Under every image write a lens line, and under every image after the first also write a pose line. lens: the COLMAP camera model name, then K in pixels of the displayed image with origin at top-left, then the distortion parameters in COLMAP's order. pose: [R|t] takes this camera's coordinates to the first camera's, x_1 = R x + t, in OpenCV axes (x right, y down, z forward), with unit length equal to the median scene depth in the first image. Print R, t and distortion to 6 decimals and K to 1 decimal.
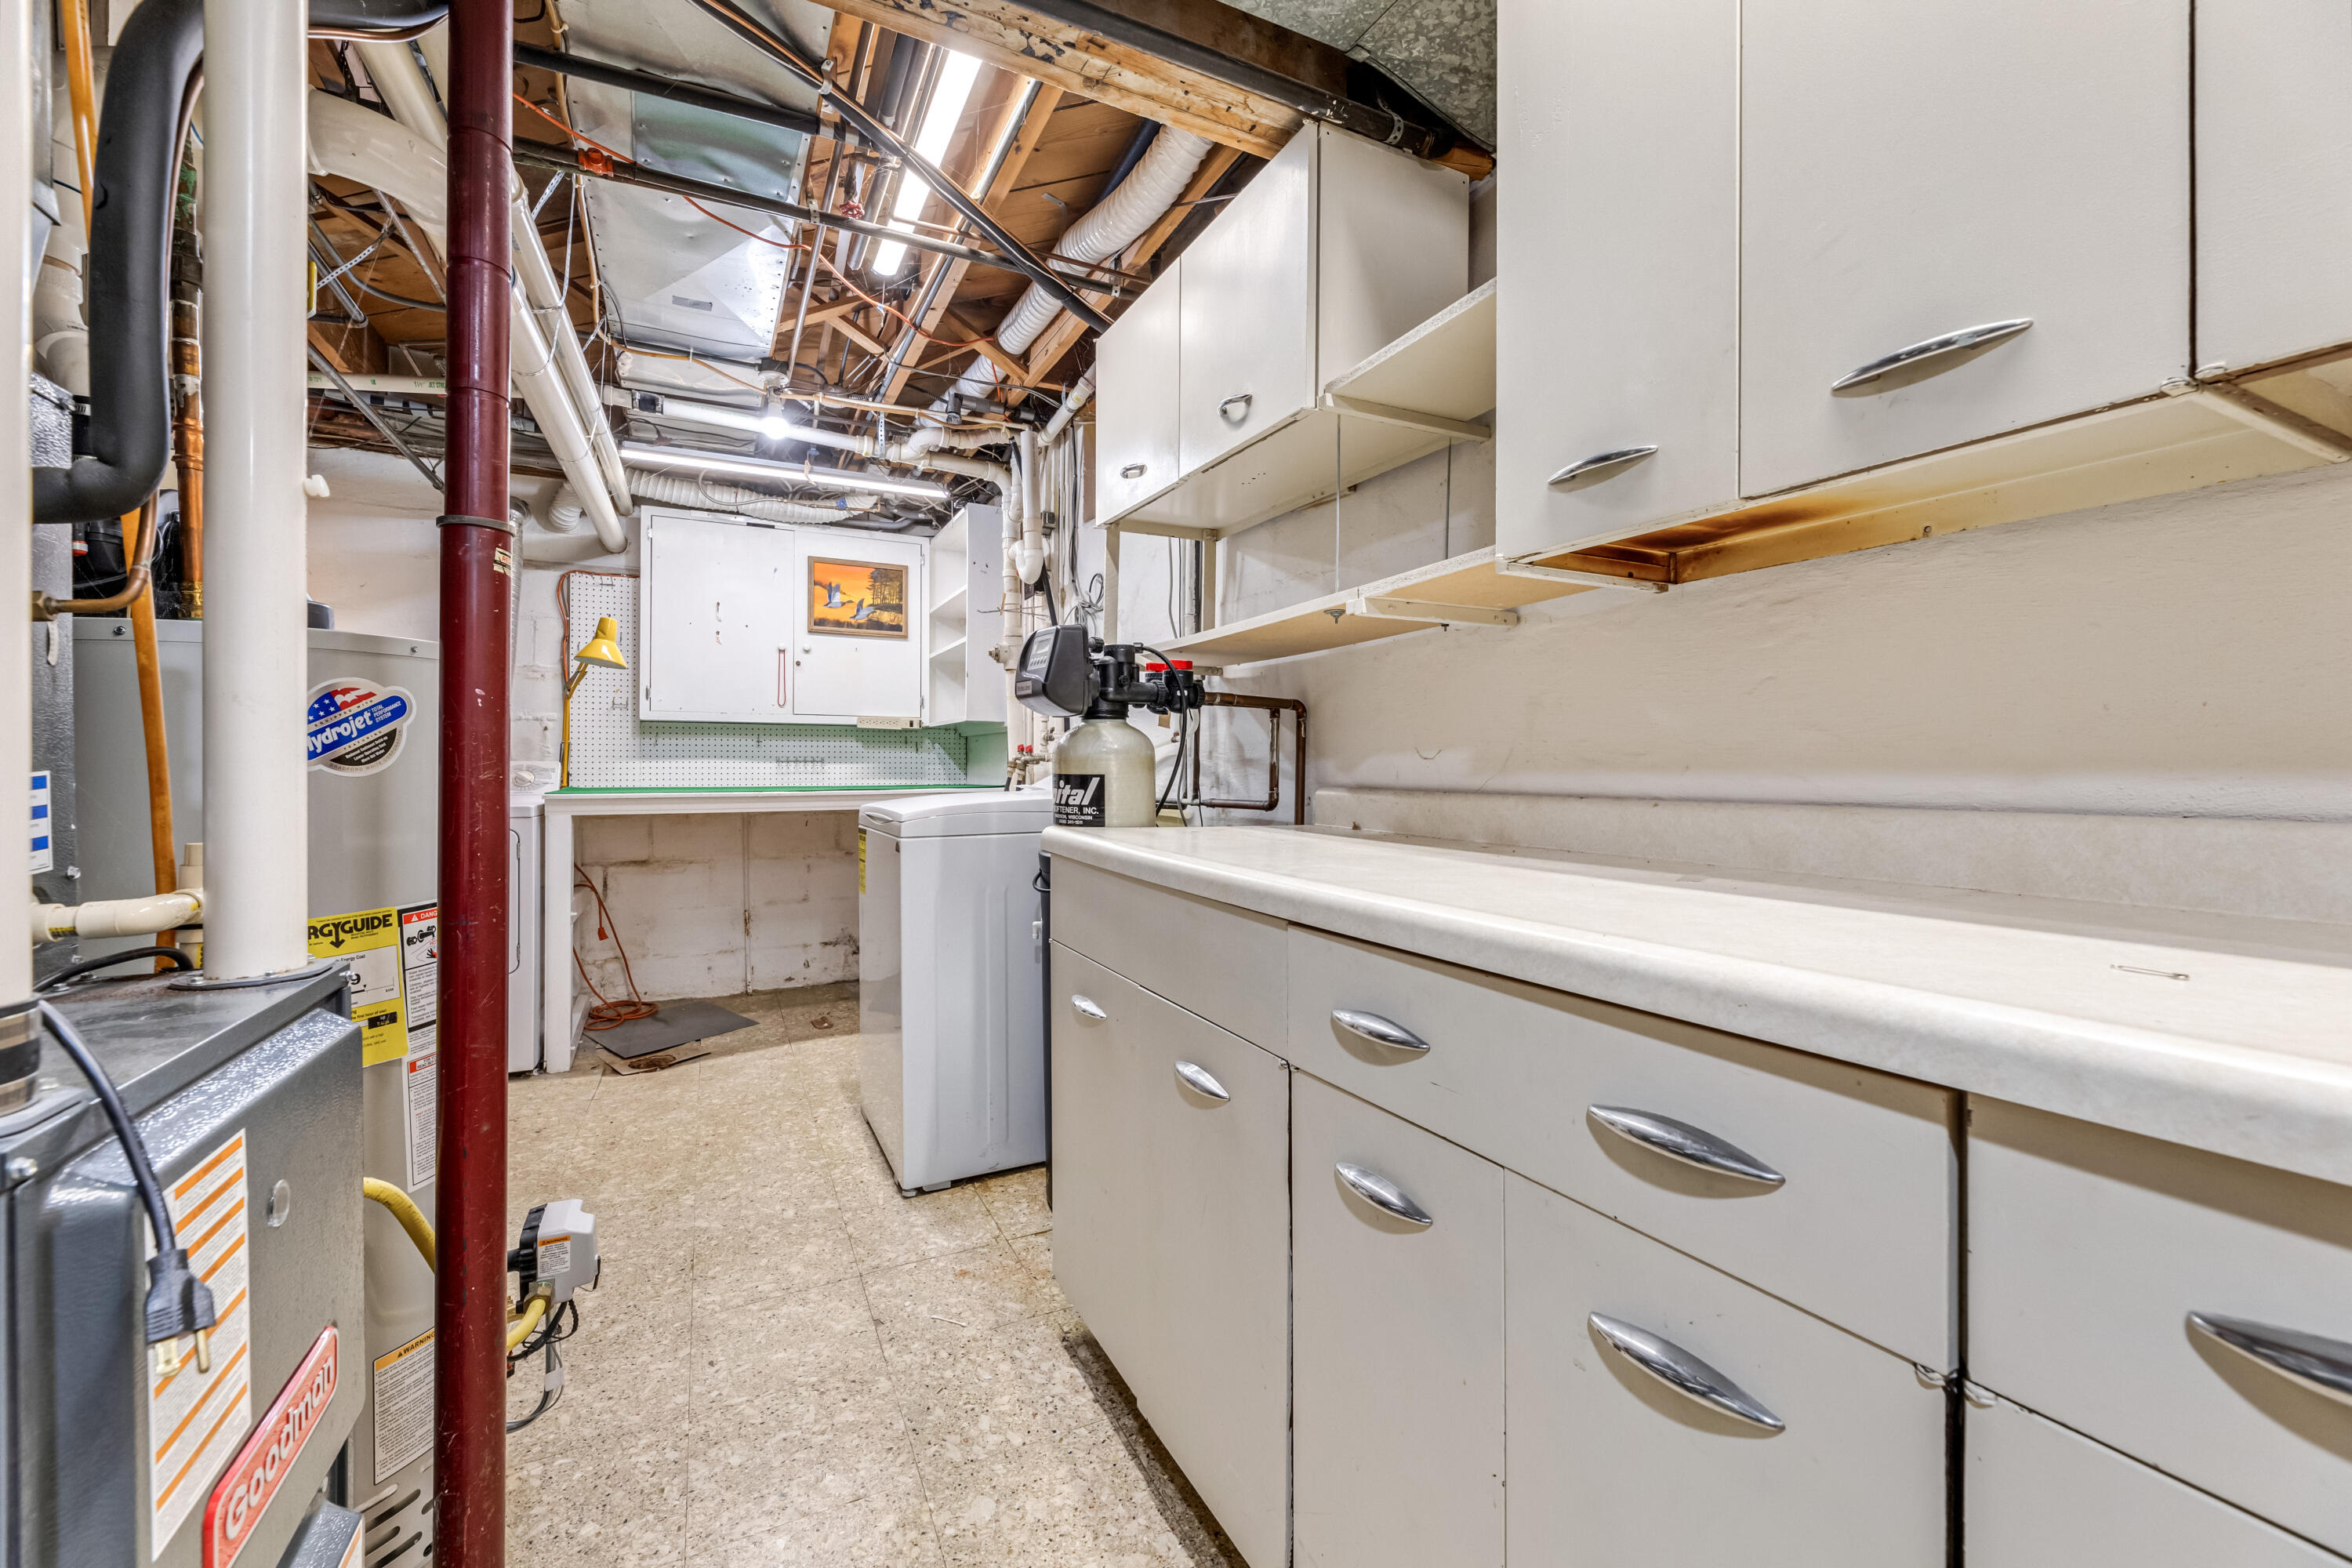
lens RADIAL K [[958.9, 0, 1180.3], [0, 958.9, 760.0], [0, 0, 1]] dist [0.000407, -0.000038]
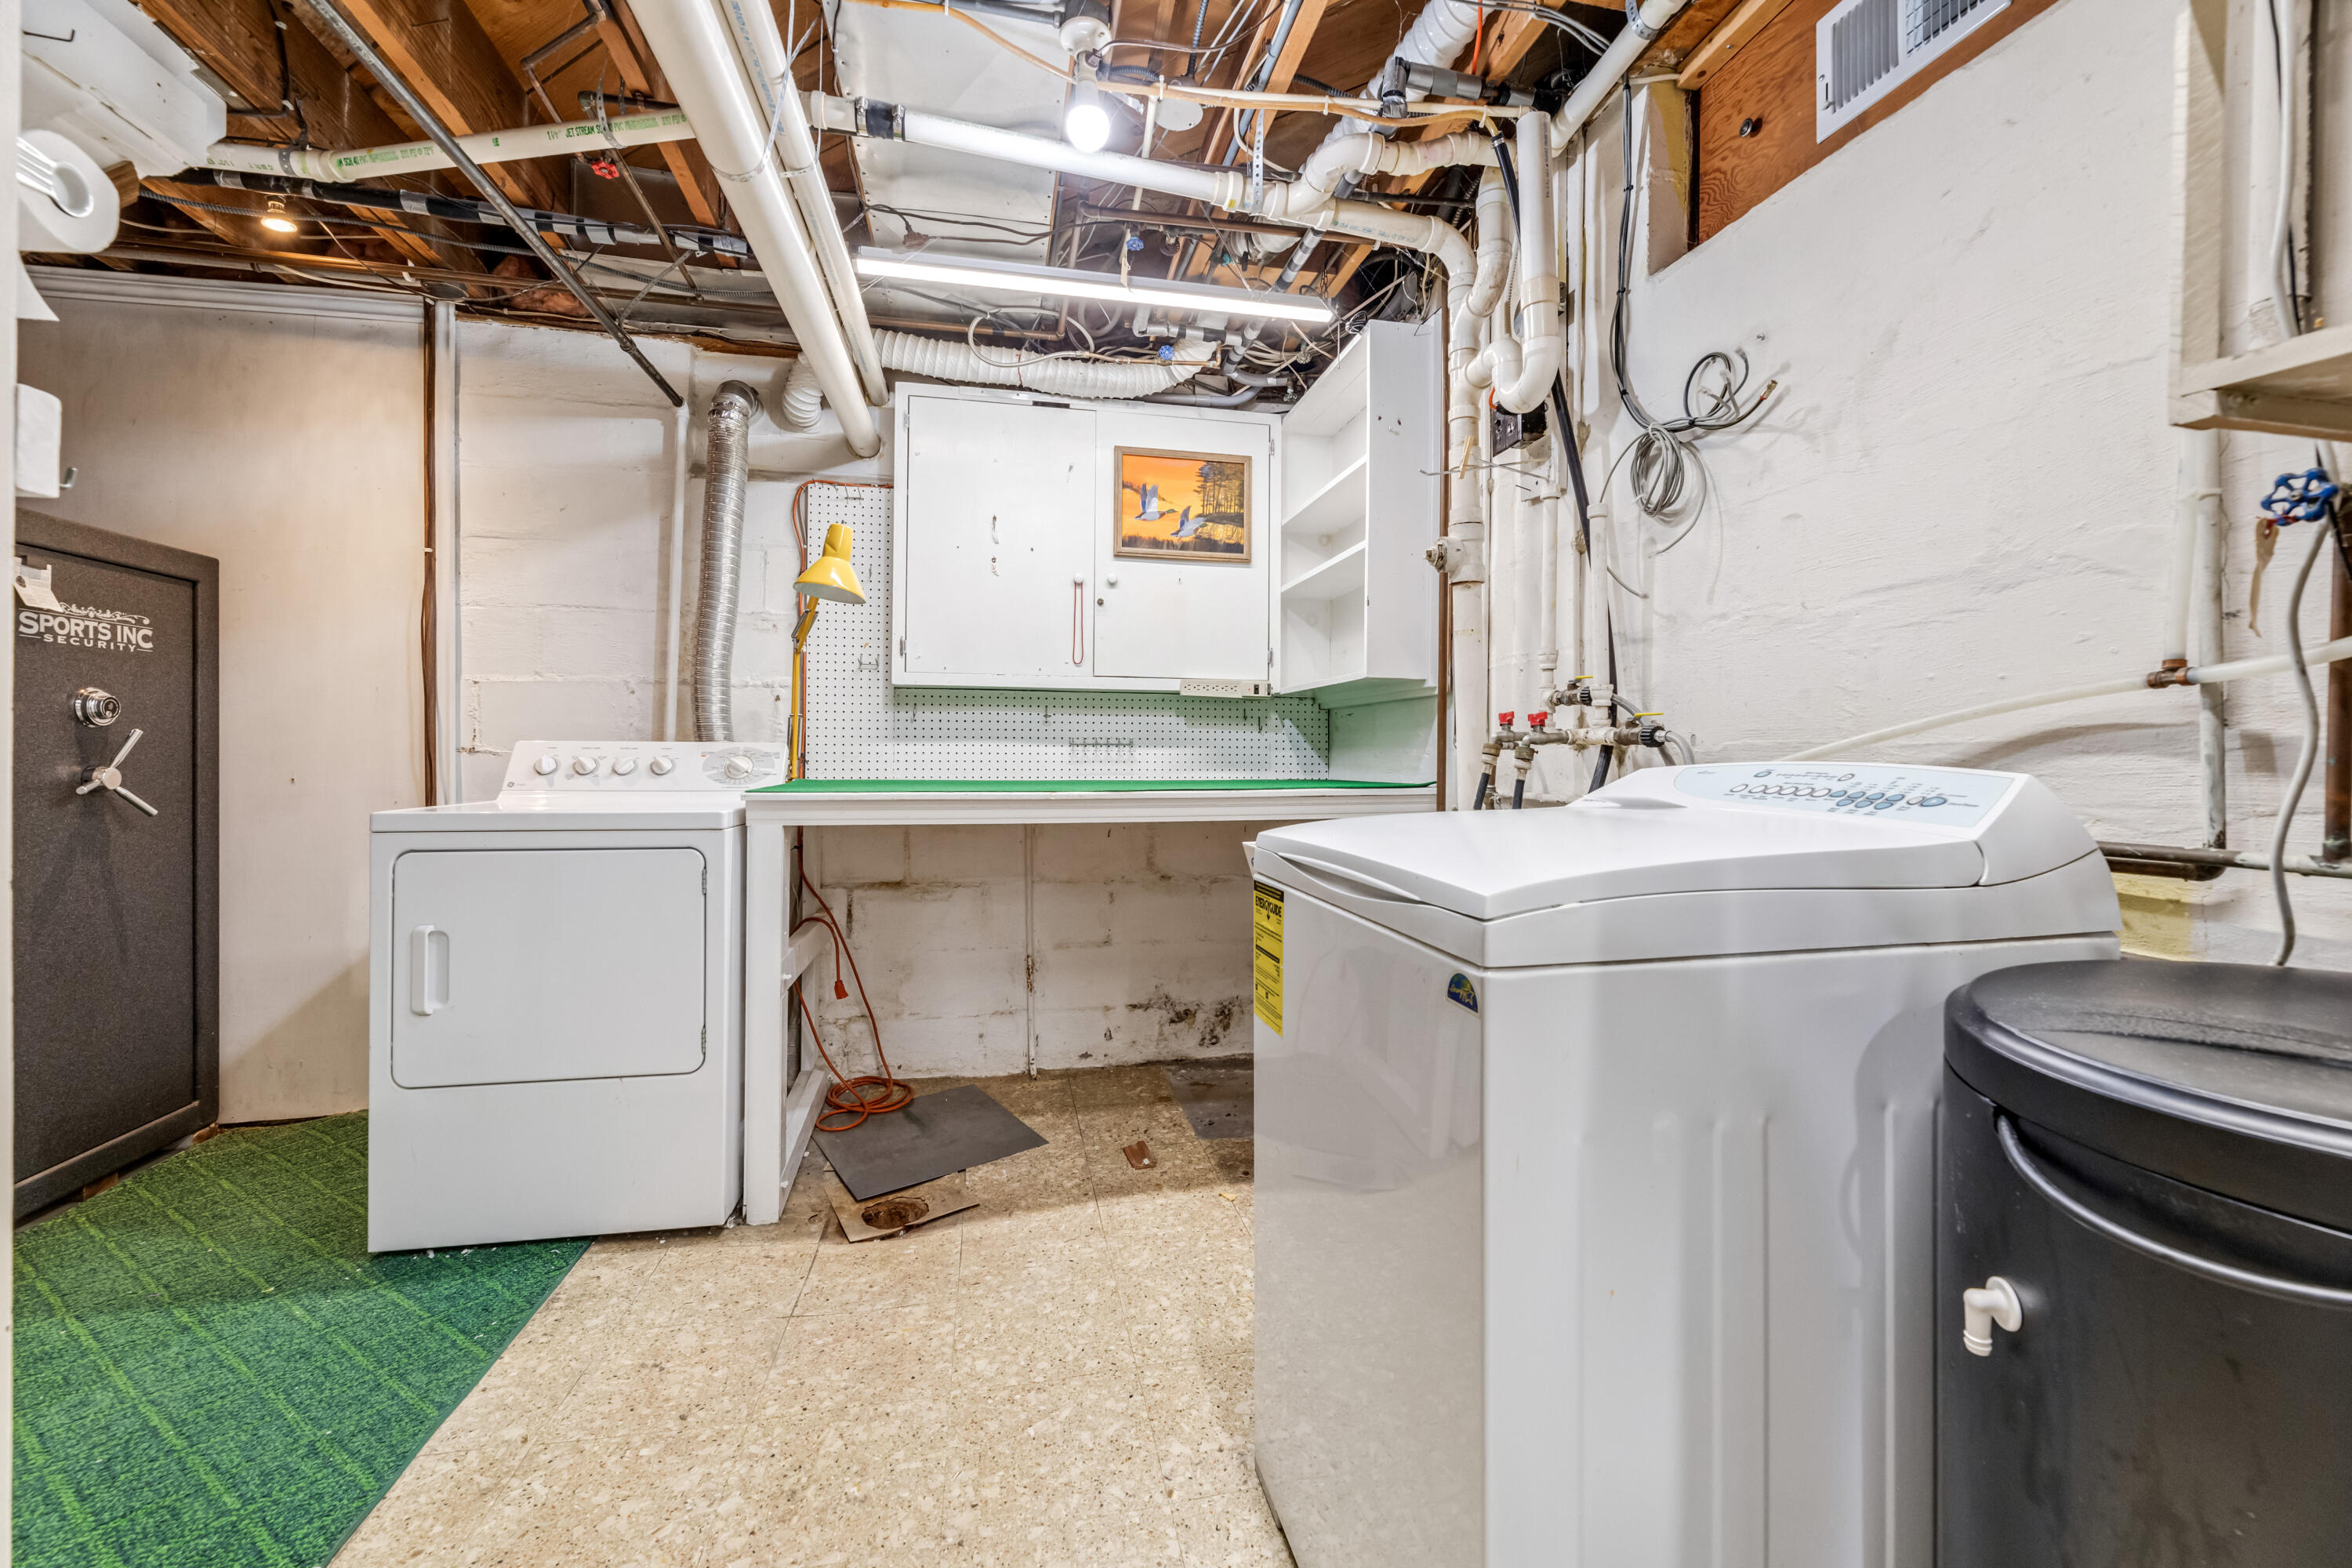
lens RADIAL K [[952.8, 0, 1171.6], [0, 952.8, 742.9], [0, 0, 1]] dist [-0.001650, -0.000046]
pose [[0.963713, 0.002717, -0.266927, -0.178433], [-0.003858, 0.999986, -0.003749, 0.002844], [0.266913, 0.004643, 0.963710, 0.380542]]
